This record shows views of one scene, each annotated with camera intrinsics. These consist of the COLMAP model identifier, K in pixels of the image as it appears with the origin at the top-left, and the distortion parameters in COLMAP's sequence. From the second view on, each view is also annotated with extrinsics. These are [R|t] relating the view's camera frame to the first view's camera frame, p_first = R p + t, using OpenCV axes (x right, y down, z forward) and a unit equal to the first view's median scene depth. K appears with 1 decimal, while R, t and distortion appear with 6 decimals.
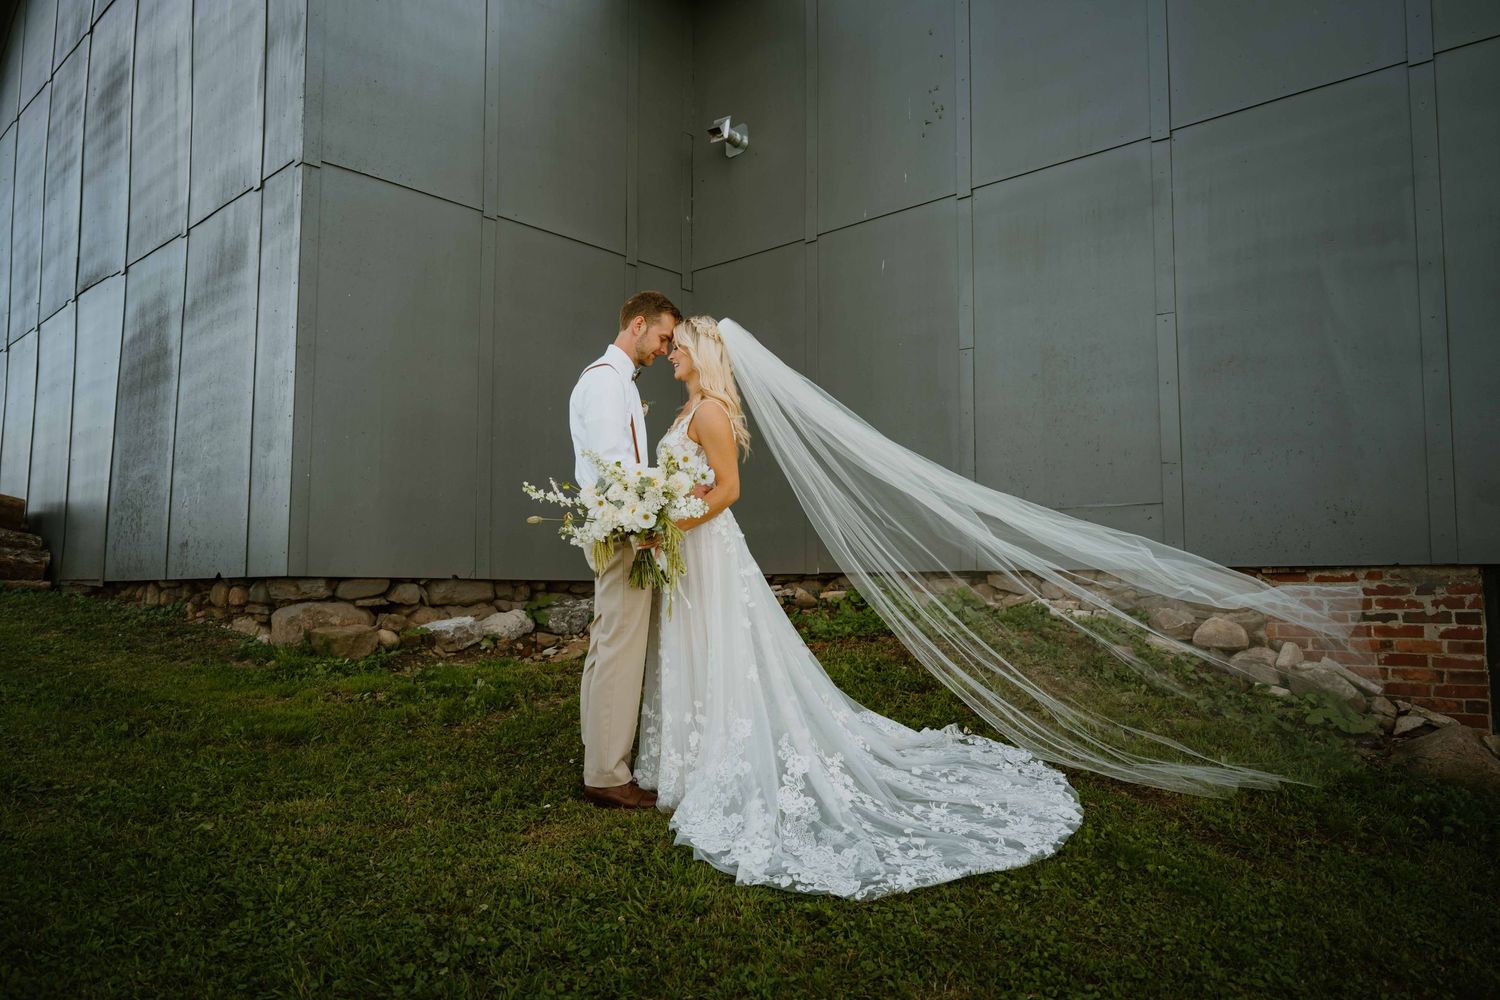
lens RADIAL K [[1024.1, 0, 759.4], [0, 1024.1, 510.8], [0, 0, 1]] dist [0.005905, -0.001696]
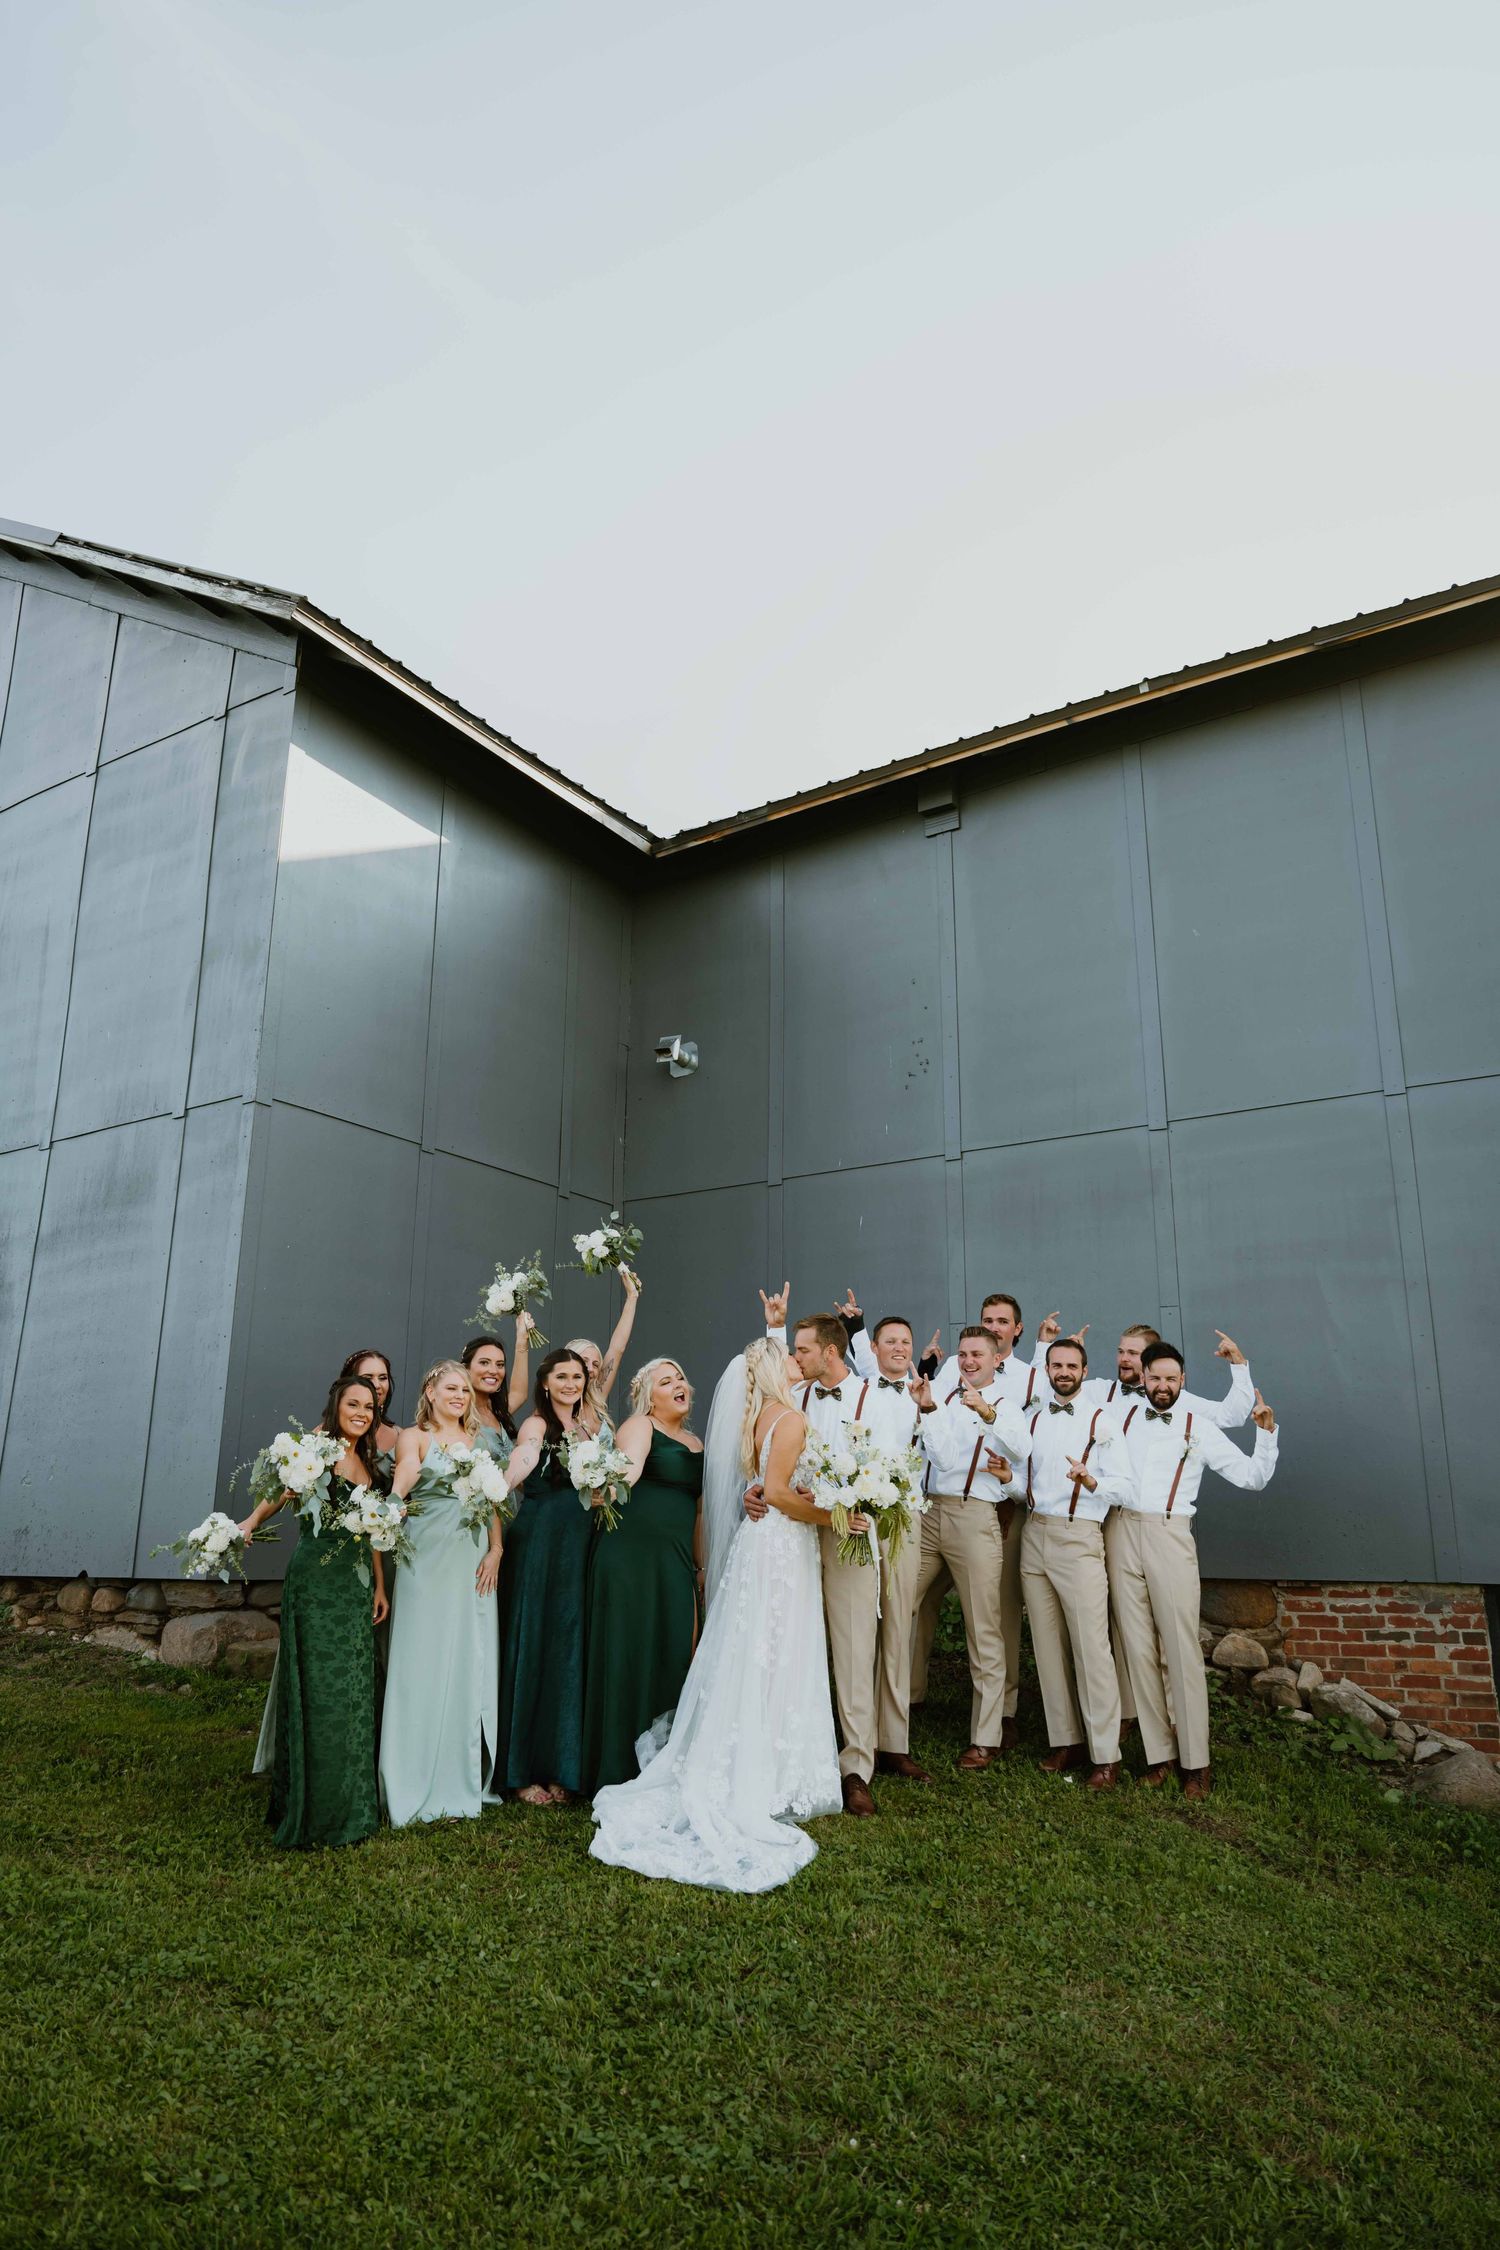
lens RADIAL K [[1536.2, 0, 728.9], [0, 1536.2, 1120.5], [0, 0, 1]] dist [0.005905, -0.001696]
pose [[0.987467, 0.051269, 0.149264, -0.274141], [-0.021638, 0.980814, -0.193742, -0.082270], [-0.156333, 0.188084, 0.969631, -0.431069]]
